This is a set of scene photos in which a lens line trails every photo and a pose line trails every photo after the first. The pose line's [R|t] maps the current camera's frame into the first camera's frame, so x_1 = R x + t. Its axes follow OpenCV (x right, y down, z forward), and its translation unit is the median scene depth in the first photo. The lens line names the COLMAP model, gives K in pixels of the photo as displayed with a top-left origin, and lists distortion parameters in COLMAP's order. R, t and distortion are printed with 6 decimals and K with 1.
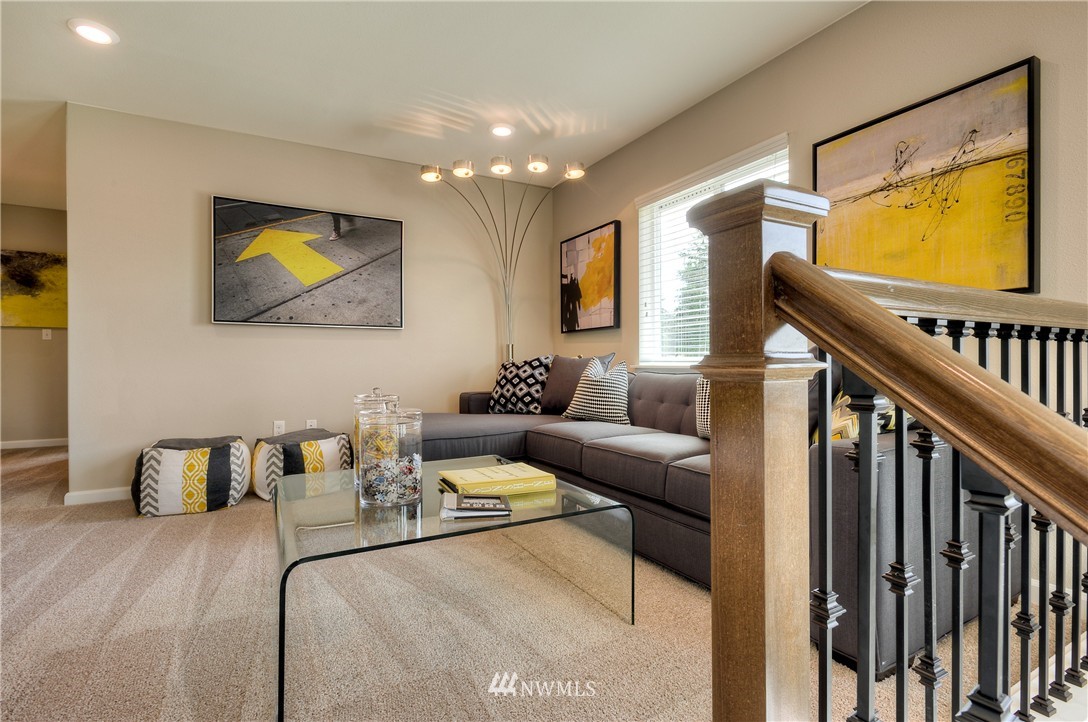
lens RADIAL K [[511.5, 0, 548.1], [0, 511.5, 364.3], [0, 0, 1]] dist [-0.000533, 0.001614]
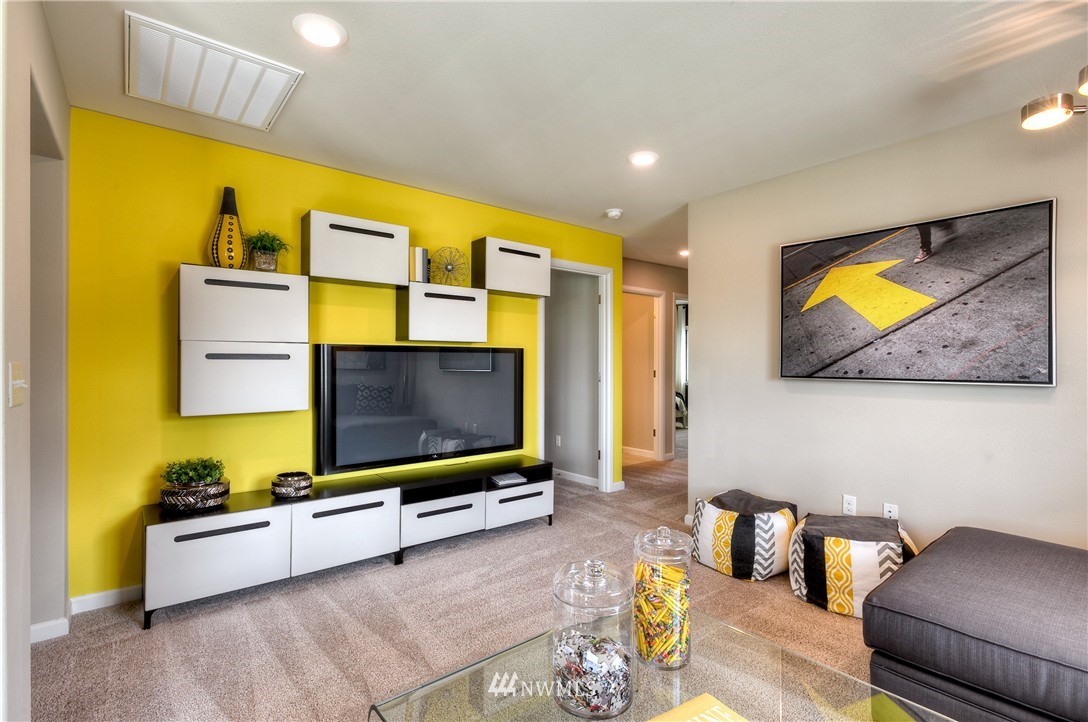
lens RADIAL K [[511.5, 0, 546.9], [0, 511.5, 360.0], [0, 0, 1]] dist [-0.000533, 0.001614]
pose [[0.176494, -0.001965, -0.984300, 0.203254], [-0.006341, 0.999975, -0.003134, -0.104933], [0.984281, 0.006795, 0.176477, 0.379145]]
